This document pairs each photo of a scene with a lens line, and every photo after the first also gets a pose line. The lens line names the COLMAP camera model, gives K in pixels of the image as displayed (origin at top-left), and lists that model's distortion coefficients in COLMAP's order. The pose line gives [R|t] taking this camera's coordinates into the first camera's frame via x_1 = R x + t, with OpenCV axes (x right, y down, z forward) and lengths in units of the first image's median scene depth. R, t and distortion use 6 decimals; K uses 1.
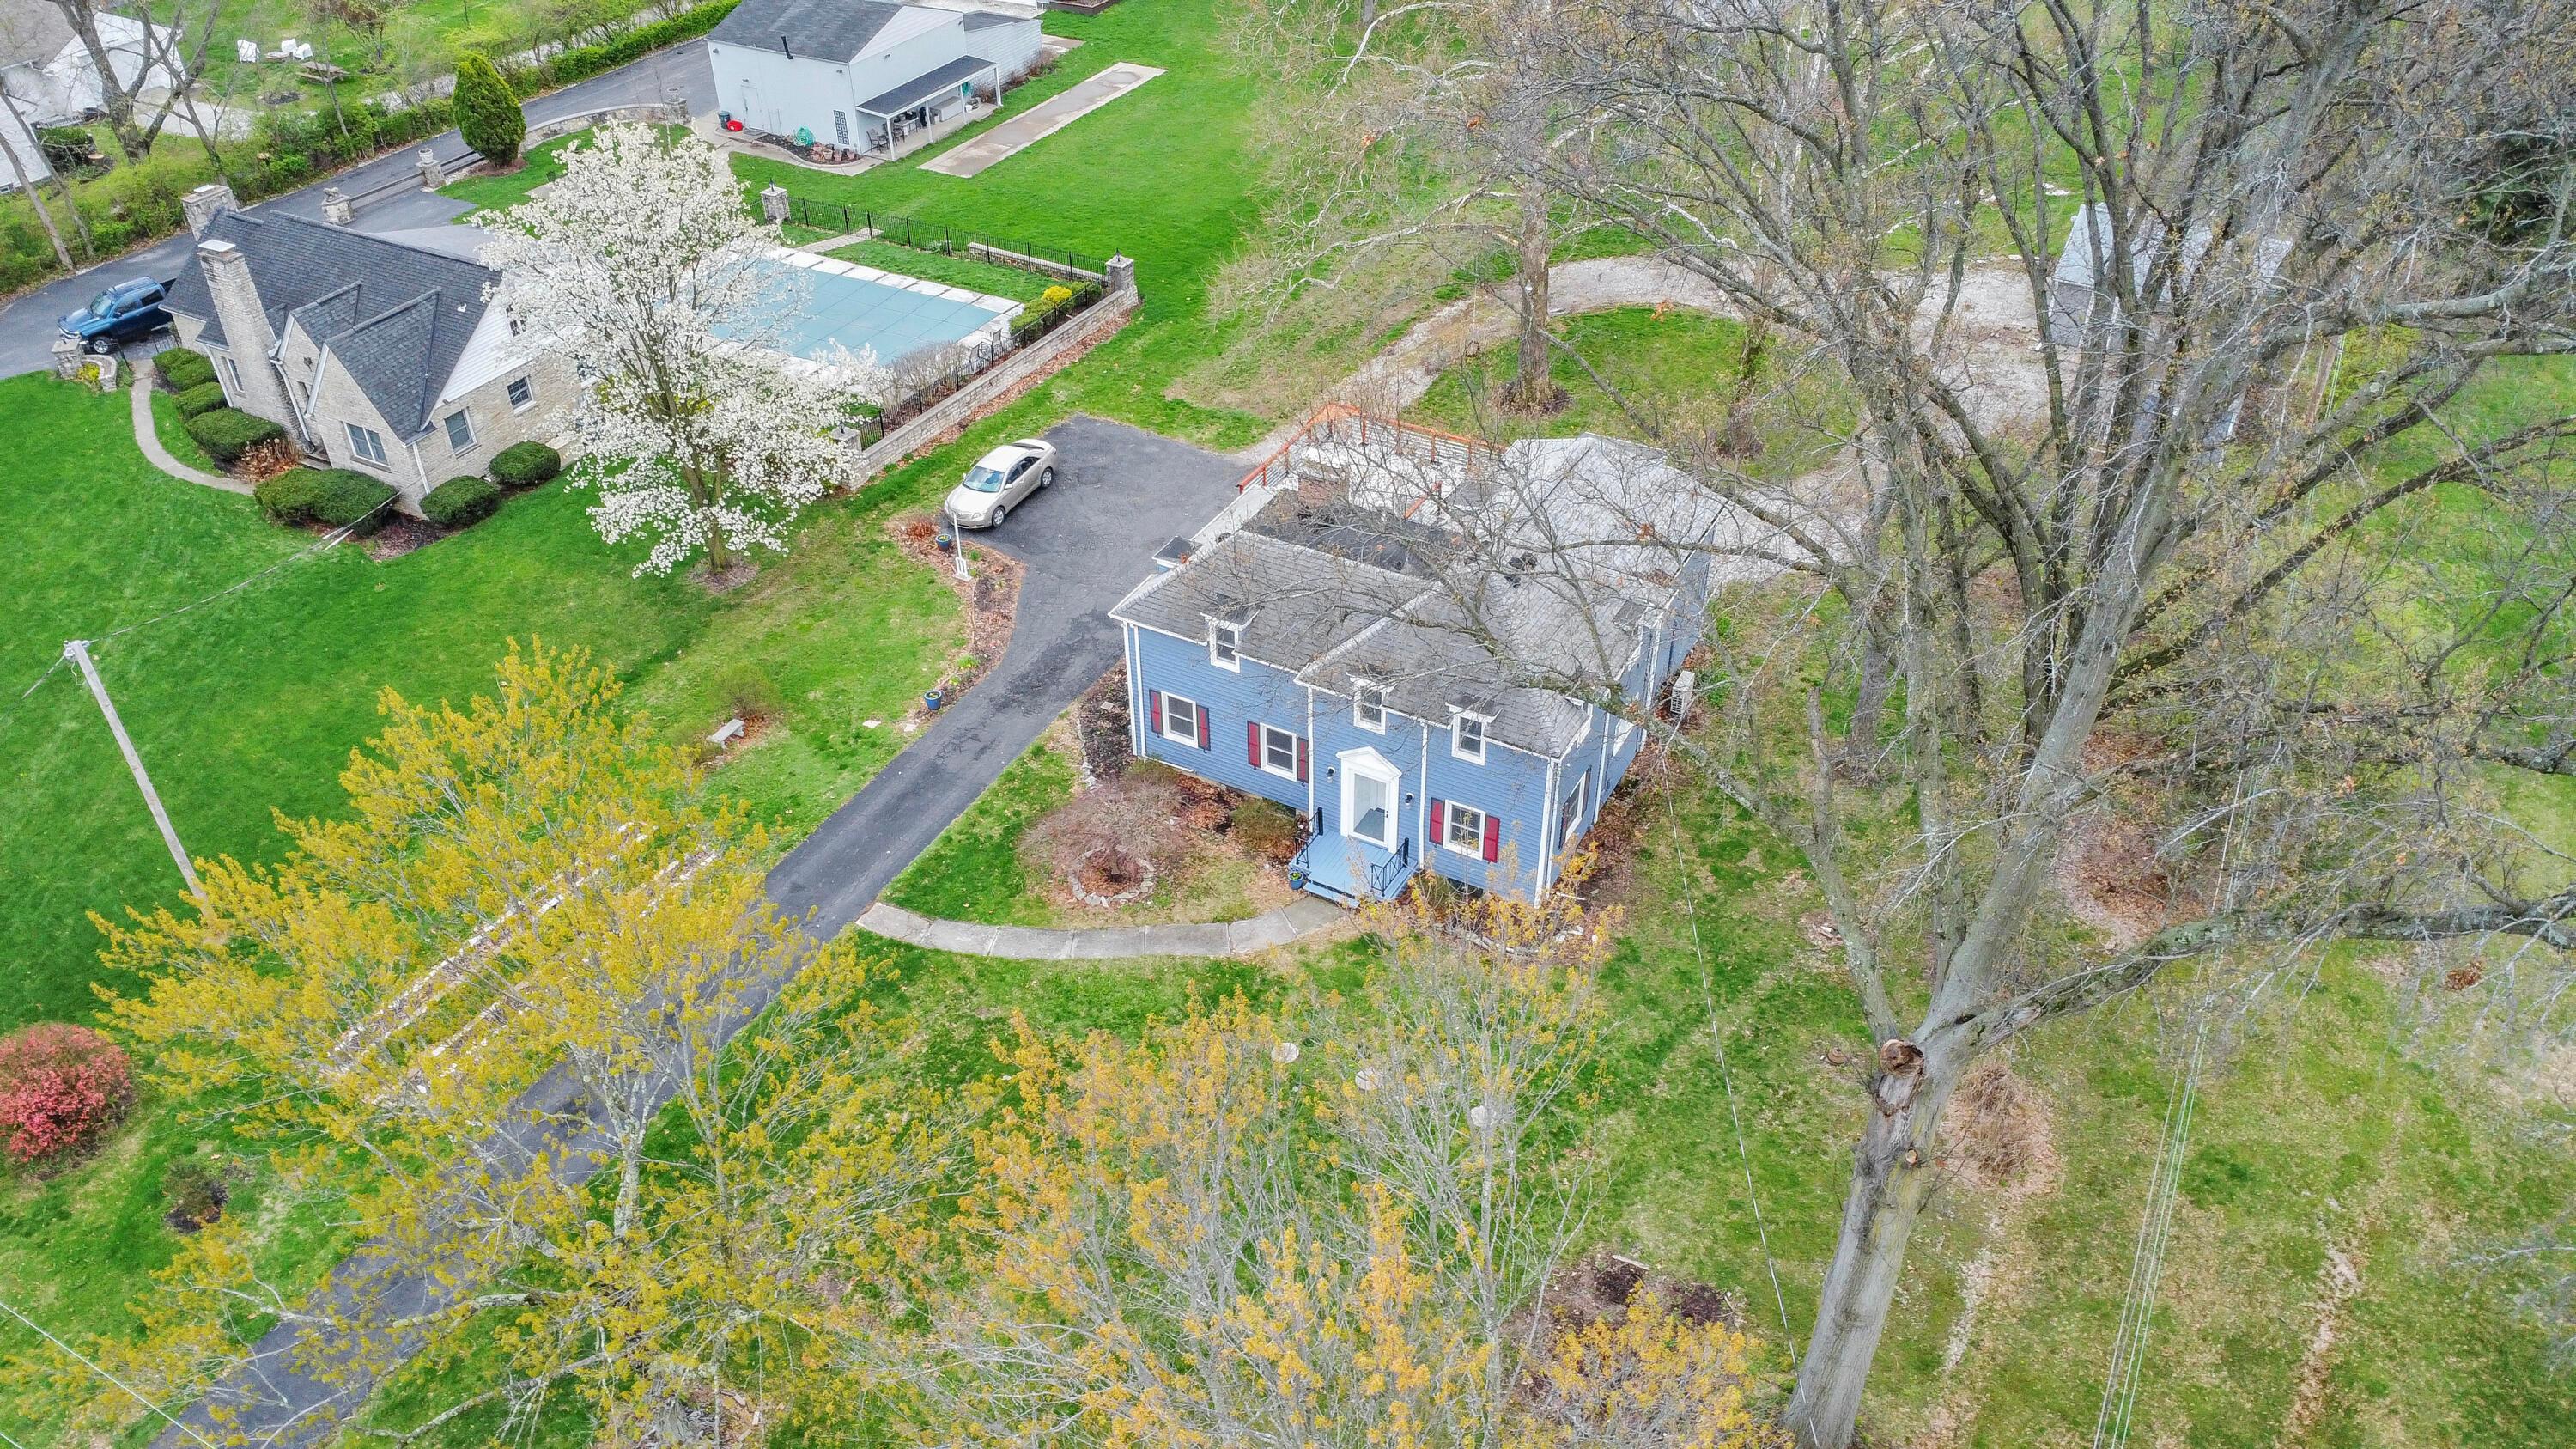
lens RADIAL K [[1865.4, 0, 1286.7], [0, 1865.4, 721.9], [0, 0, 1]] dist [-0.024775, -0.012902]
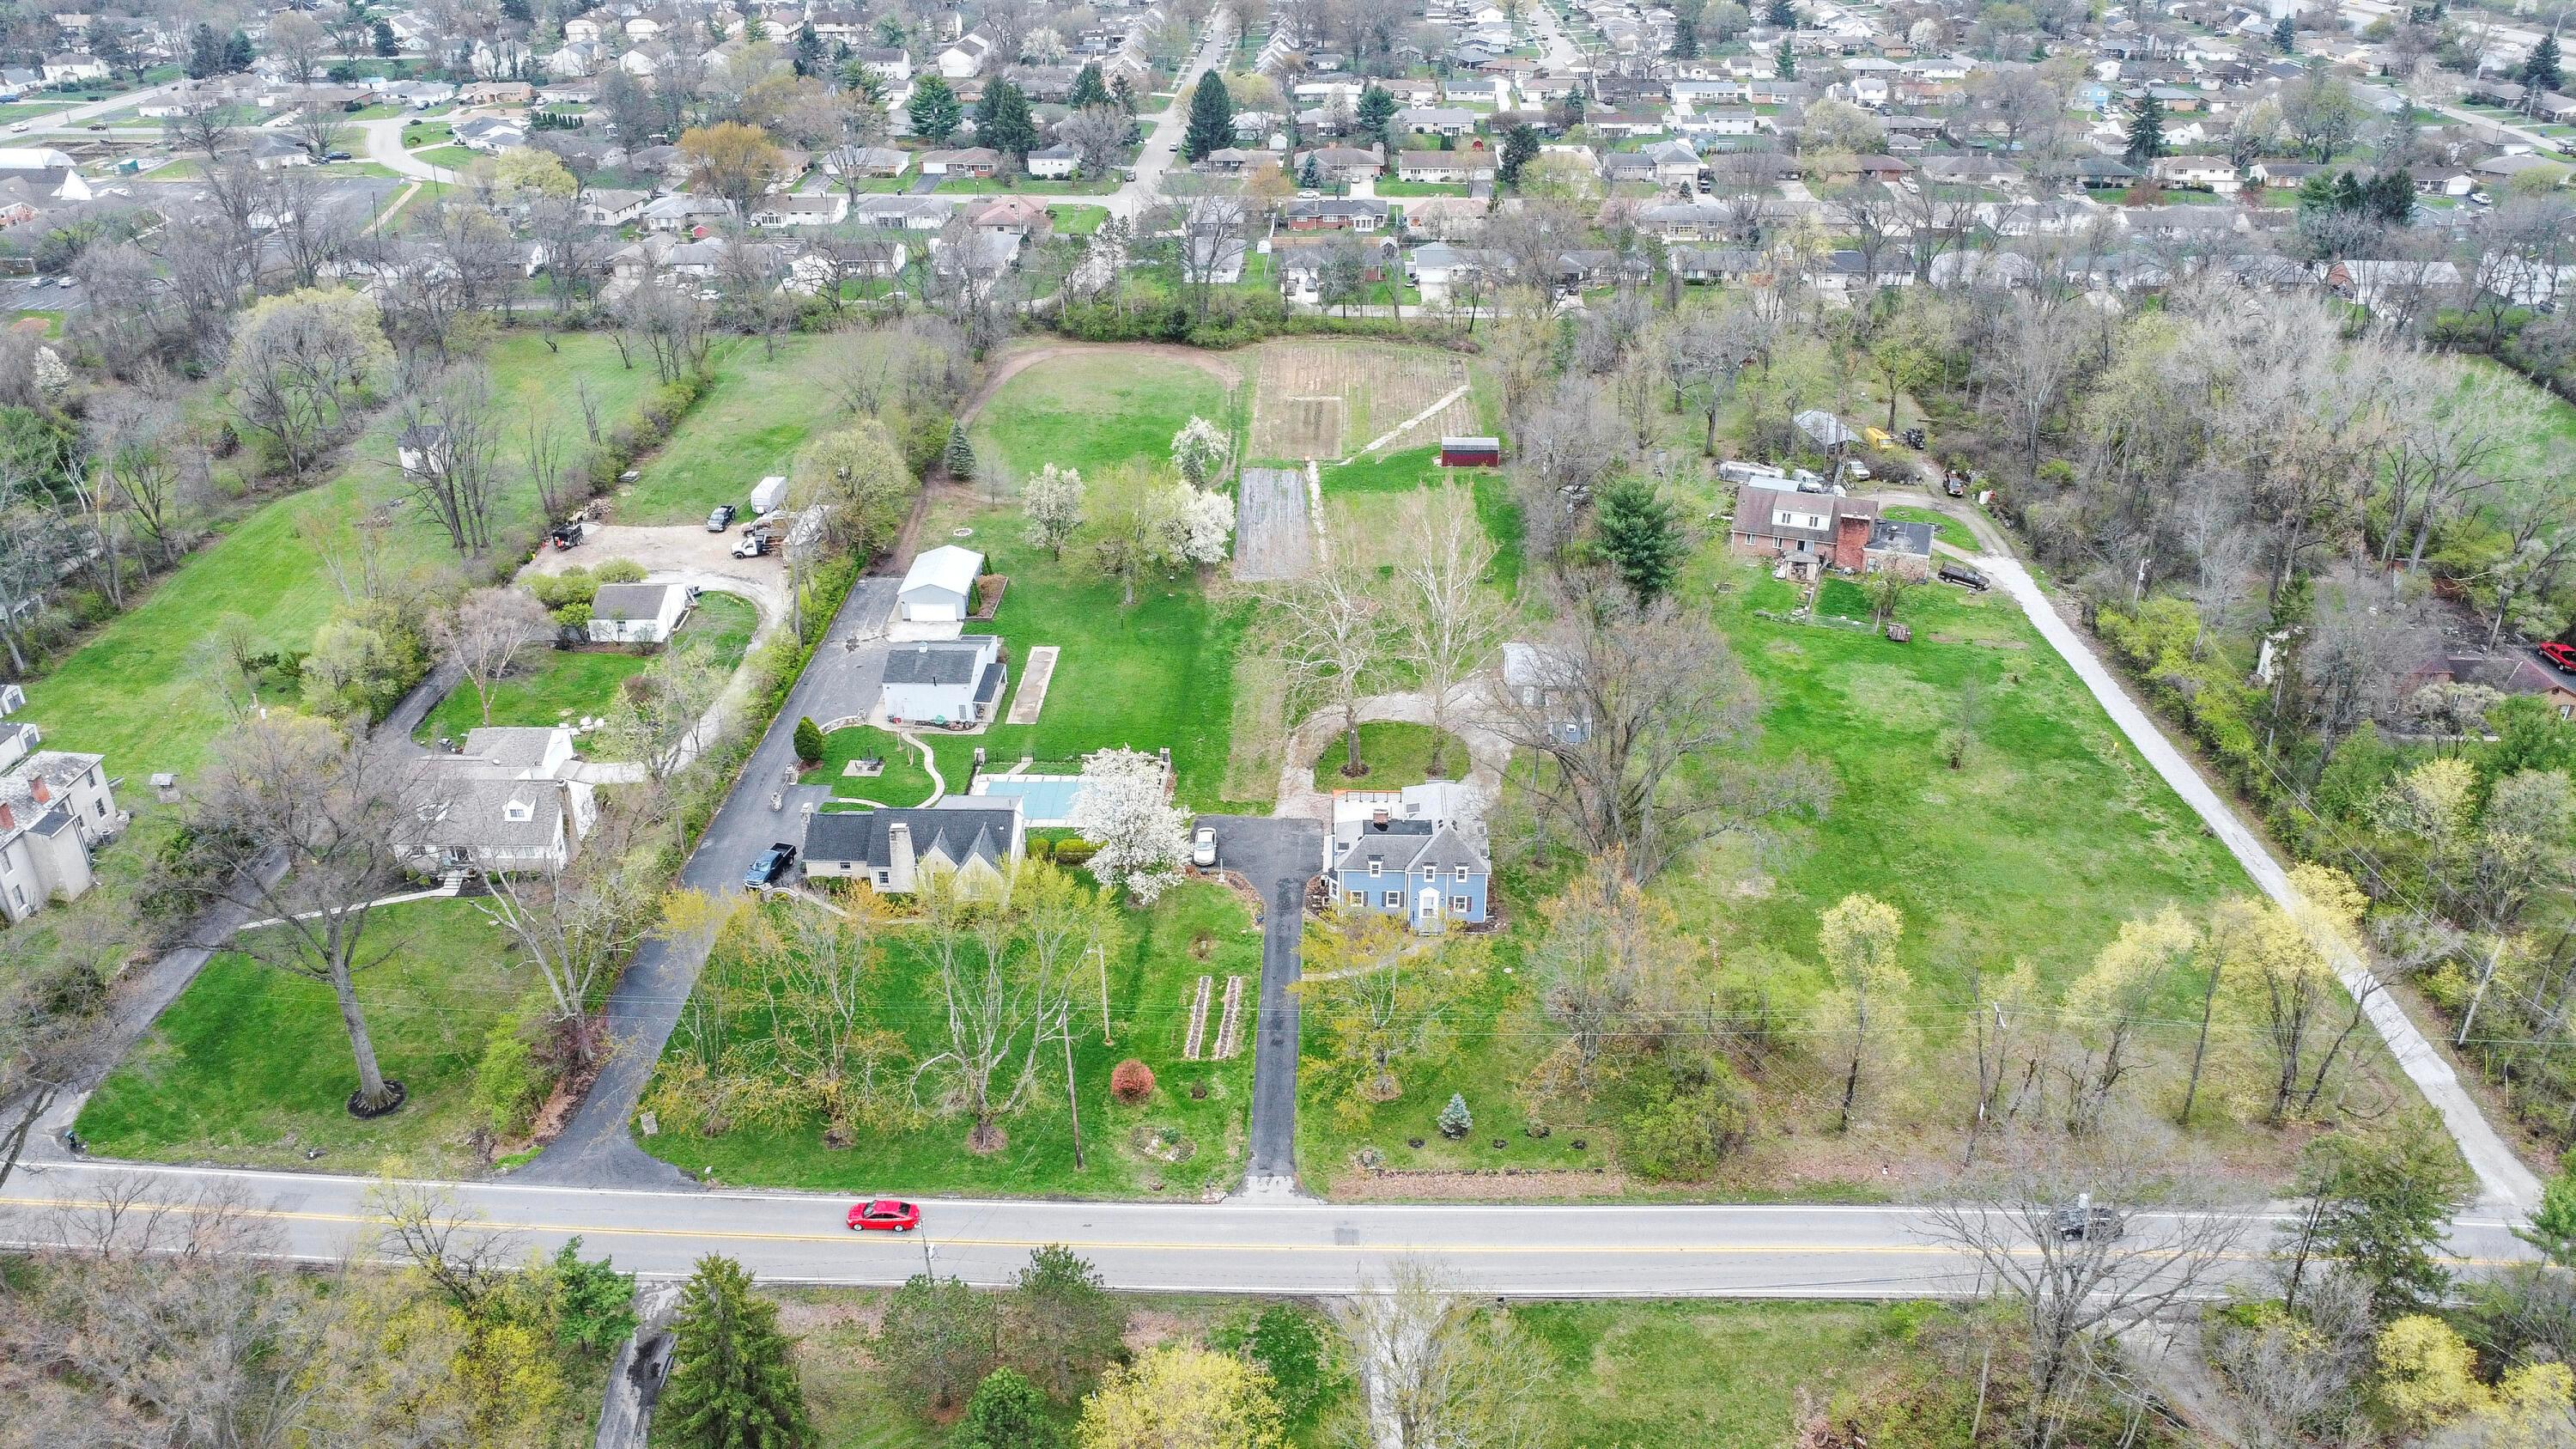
lens RADIAL K [[1865.4, 0, 1286.7], [0, 1865.4, 721.9], [0, 0, 1]] dist [-0.024775, -0.012902]
pose [[0.892710, -0.205170, 0.401216, -1.344055], [0.266073, 0.958558, -0.101839, 0.001975], [-0.363695, 0.197665, 0.910305, -1.841788]]
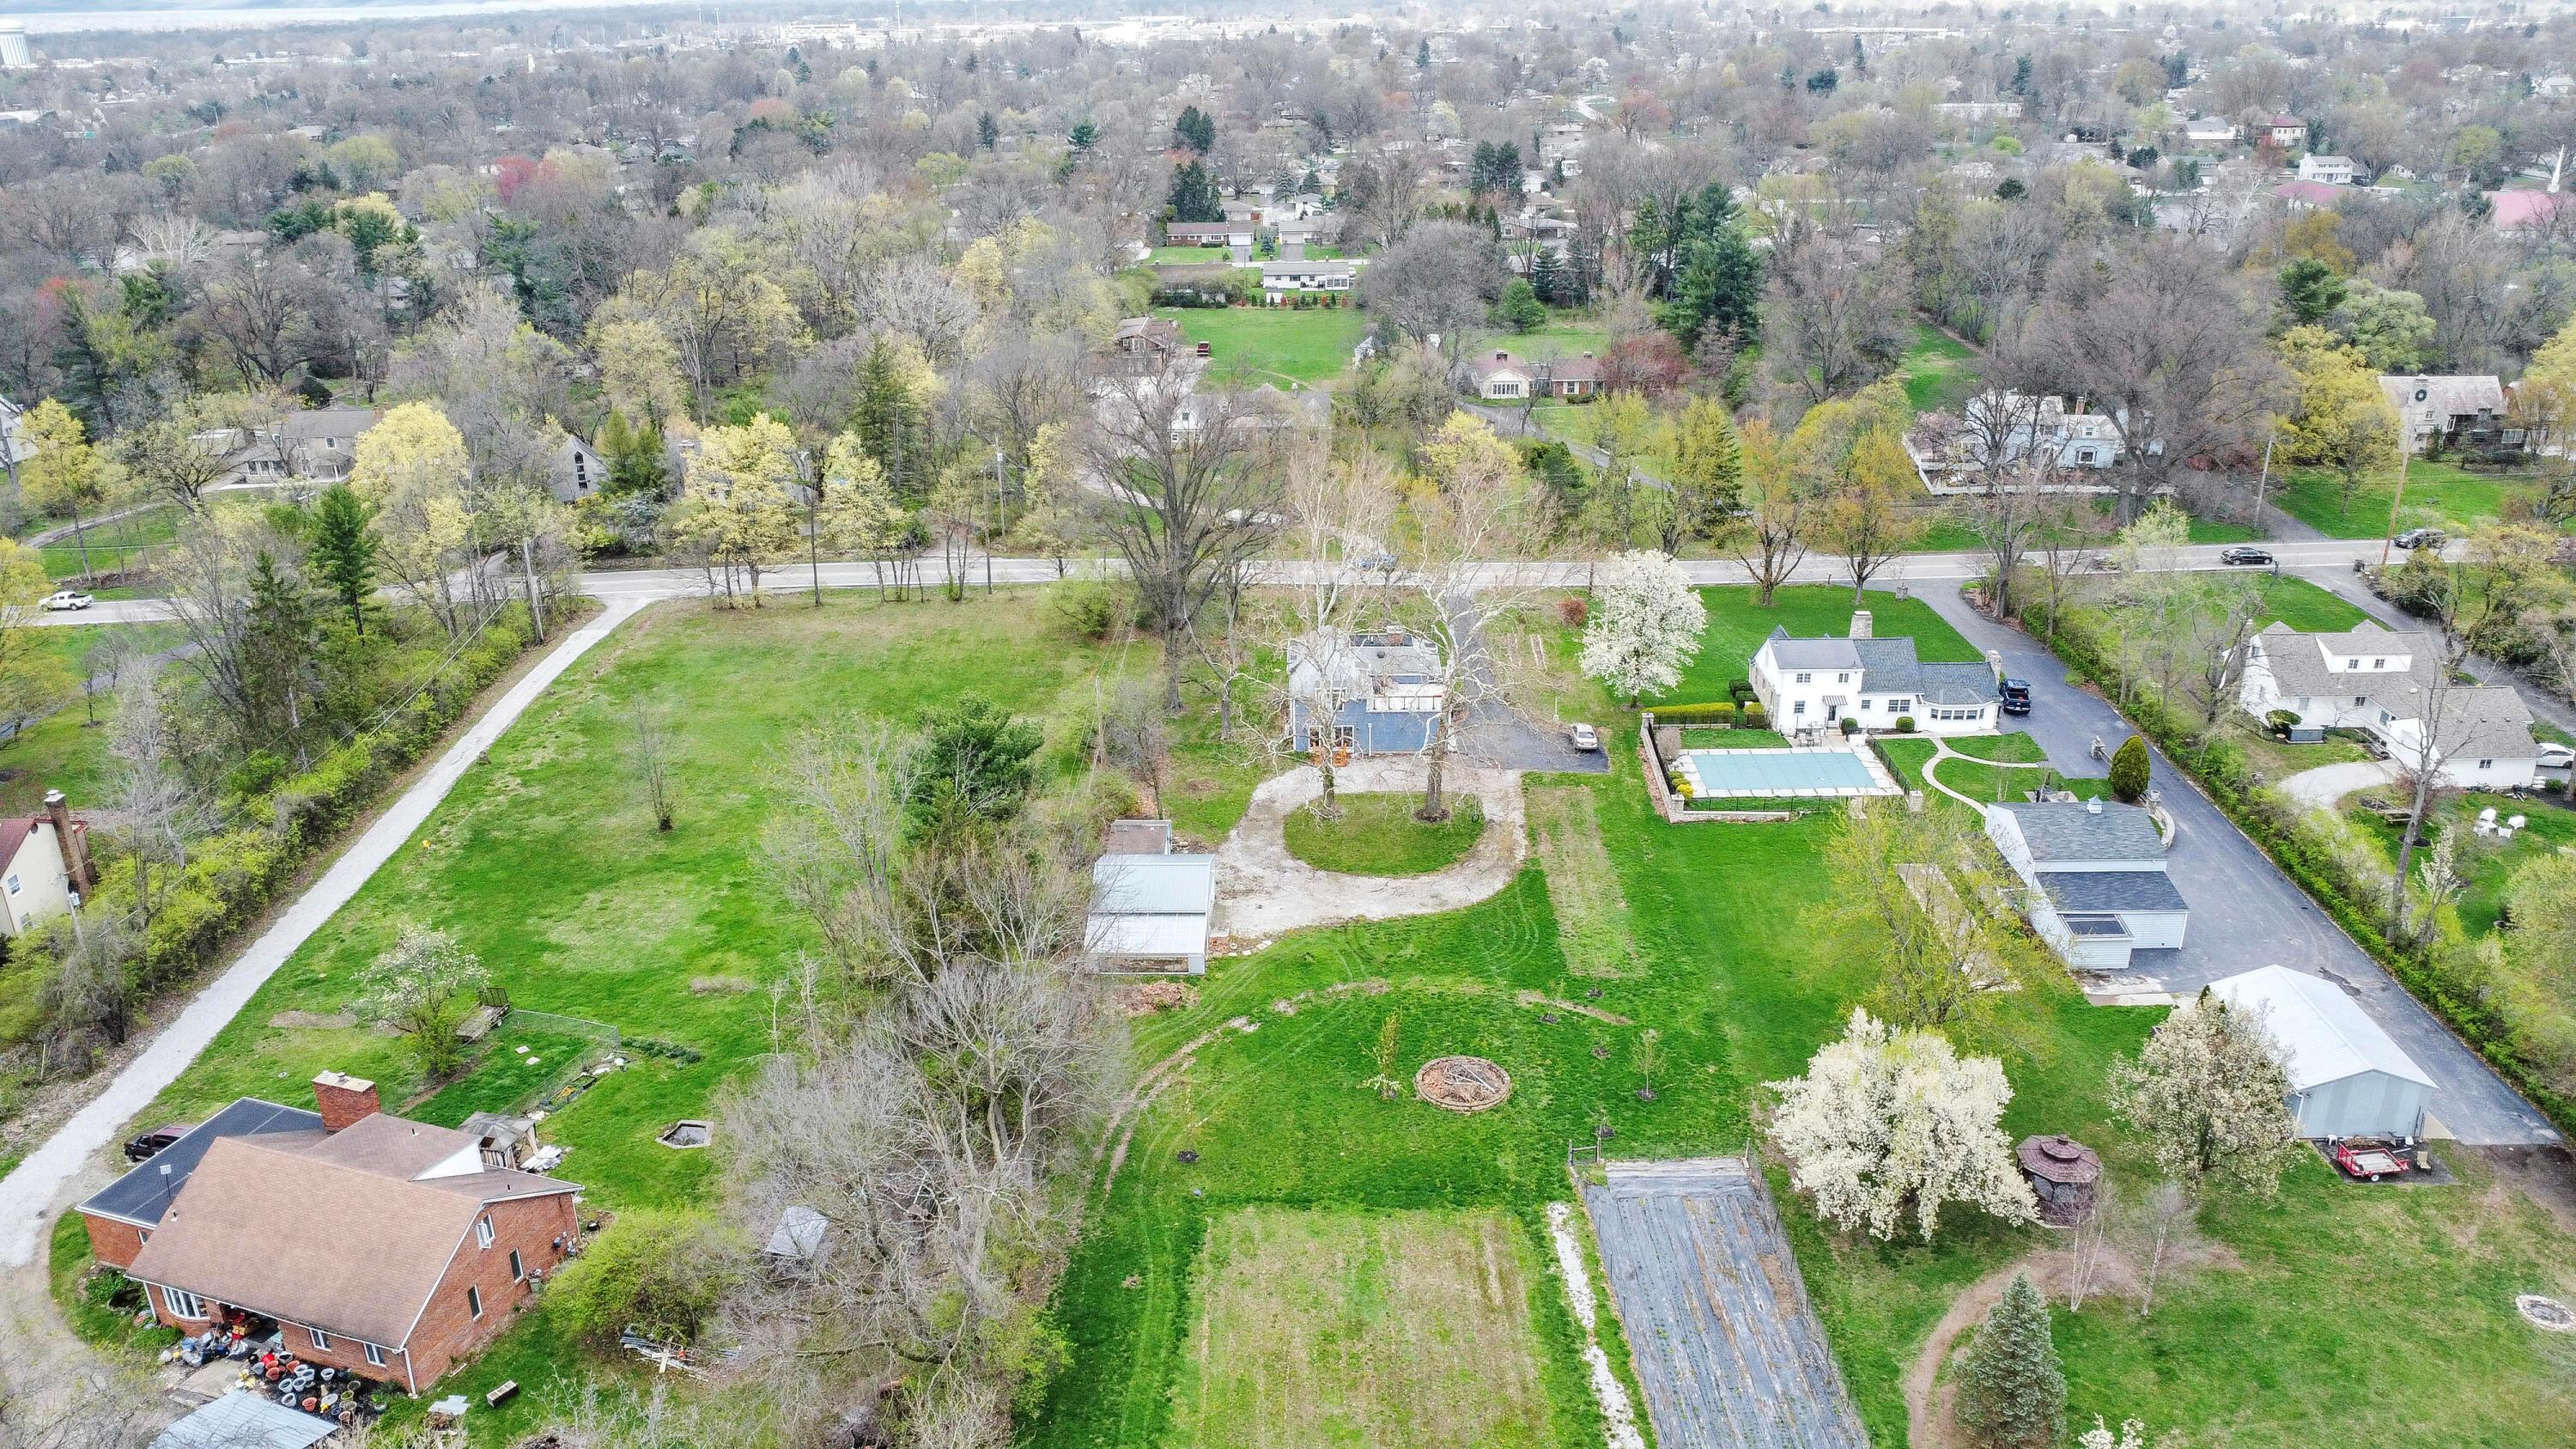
lens RADIAL K [[1865.4, 0, 1286.7], [0, 1865.4, 721.9], [0, 0, 1]] dist [-0.024775, -0.012902]
pose [[-0.884959, 0.192960, -0.423809, 1.528939], [-0.258857, 0.552695, 0.792162, -2.470702], [0.387093, 0.810737, -0.439163, 2.395531]]
